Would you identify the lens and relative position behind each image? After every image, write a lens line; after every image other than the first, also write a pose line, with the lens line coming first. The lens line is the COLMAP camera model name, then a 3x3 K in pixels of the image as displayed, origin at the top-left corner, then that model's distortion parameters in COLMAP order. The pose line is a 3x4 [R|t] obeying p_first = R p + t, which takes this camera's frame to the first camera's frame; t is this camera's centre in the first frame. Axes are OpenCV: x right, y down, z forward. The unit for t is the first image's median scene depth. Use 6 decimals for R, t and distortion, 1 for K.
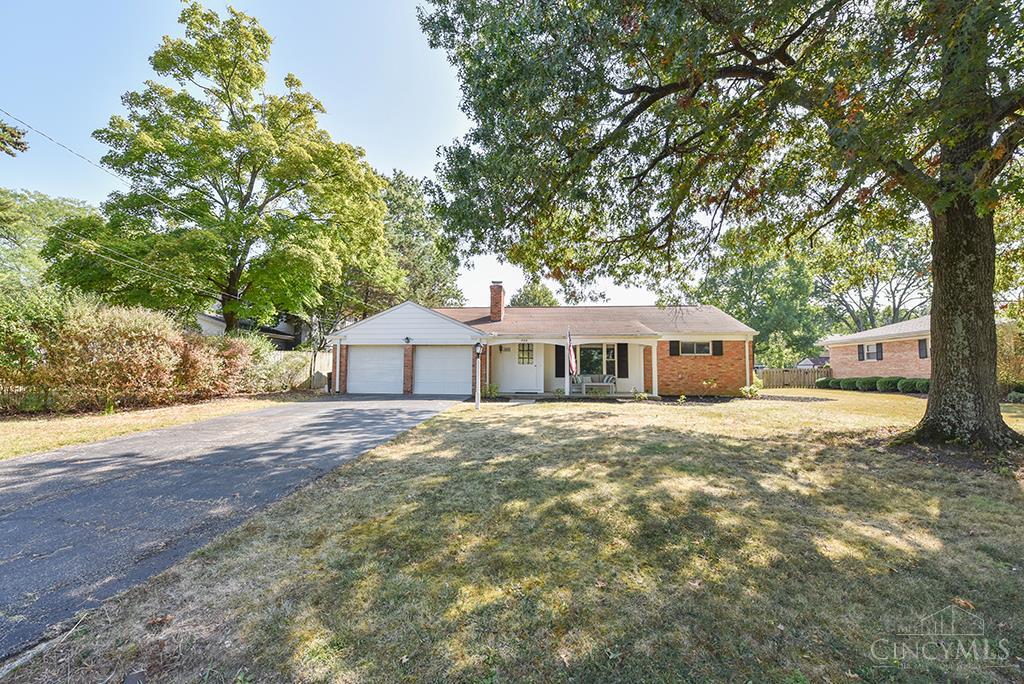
lens RADIAL K [[411.2, 0, 512.0], [0, 411.2, 342.0], [0, 0, 1]] dist [-0.000889, -0.000056]
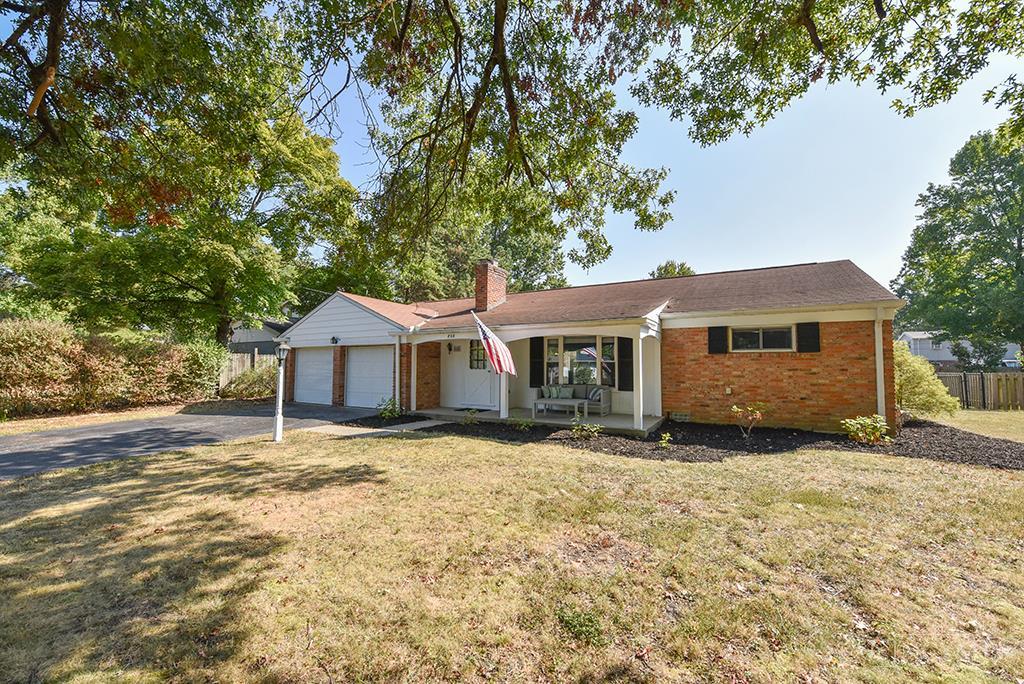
lens RADIAL K [[411.2, 0, 512.0], [0, 411.2, 342.0], [0, 0, 1]] dist [-0.000889, -0.000056]
pose [[0.905903, -0.028461, -0.422528, 0.399706], [0.031680, 0.999498, 0.000598, 0.008965], [0.422299, -0.013928, 0.906350, 0.391227]]
